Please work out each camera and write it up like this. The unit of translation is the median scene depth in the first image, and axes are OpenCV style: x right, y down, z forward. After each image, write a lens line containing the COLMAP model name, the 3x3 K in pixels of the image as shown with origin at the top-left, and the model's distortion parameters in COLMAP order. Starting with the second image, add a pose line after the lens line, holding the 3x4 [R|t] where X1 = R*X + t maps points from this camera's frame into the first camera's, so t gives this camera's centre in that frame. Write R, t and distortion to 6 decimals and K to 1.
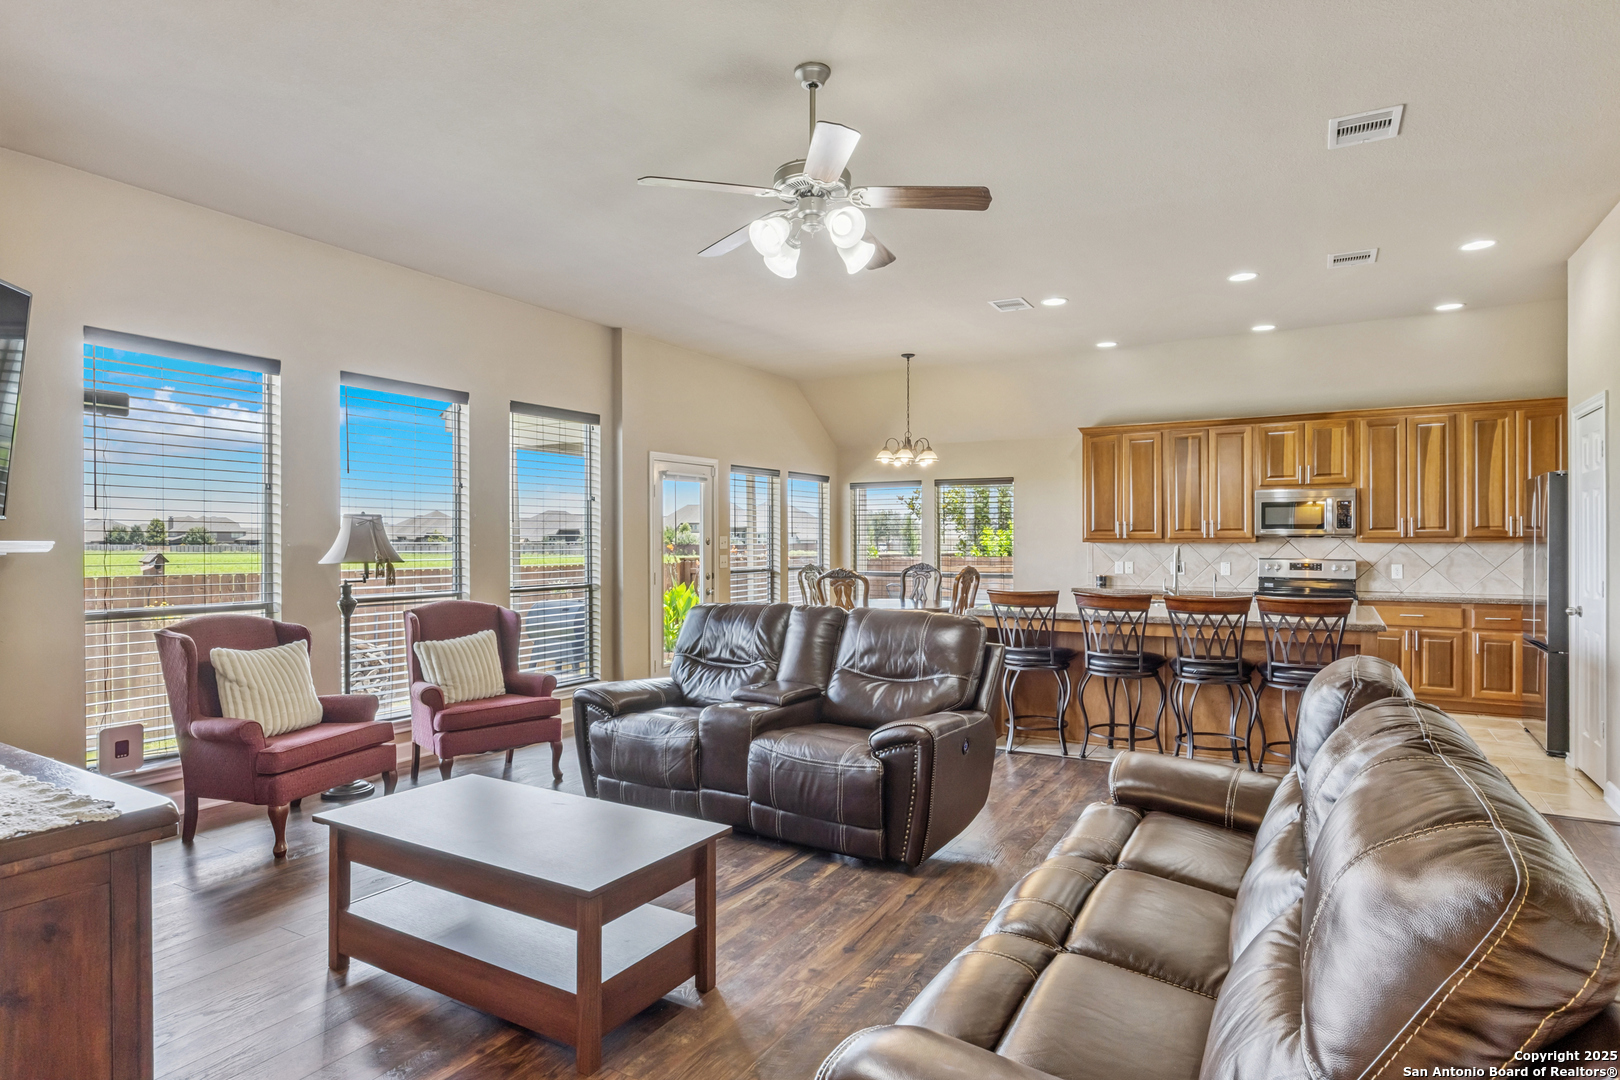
lens RADIAL K [[885.8, 0, 810.6], [0, 885.8, 537.5], [0, 0, 1]] dist [-0.005466, 0.001145]
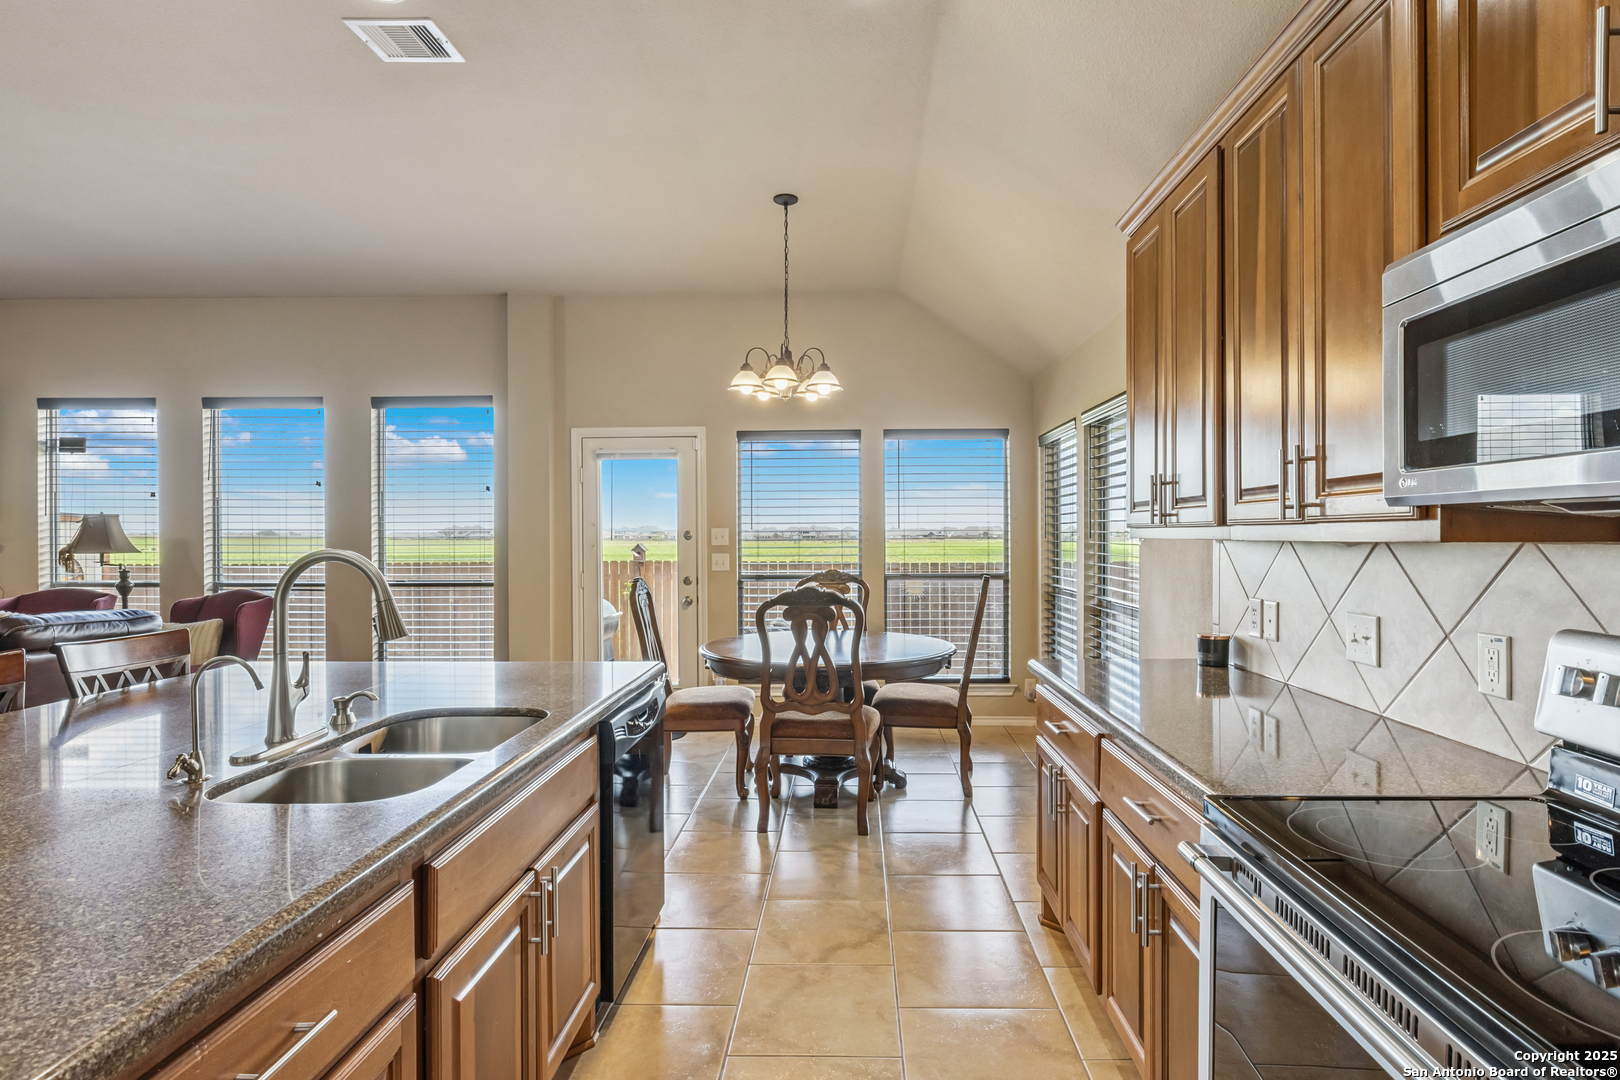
lens RADIAL K [[815.9, 0, 842.5], [0, 815.9, 534.3], [0, 0, 1]] dist [-0.009069, 0.001271]
pose [[0.493549, -0.000160, -0.869718, 0.608354], [0.004557, 0.999987, 0.002402, 0.002800], [0.869706, -0.005149, 0.493543, 0.830216]]
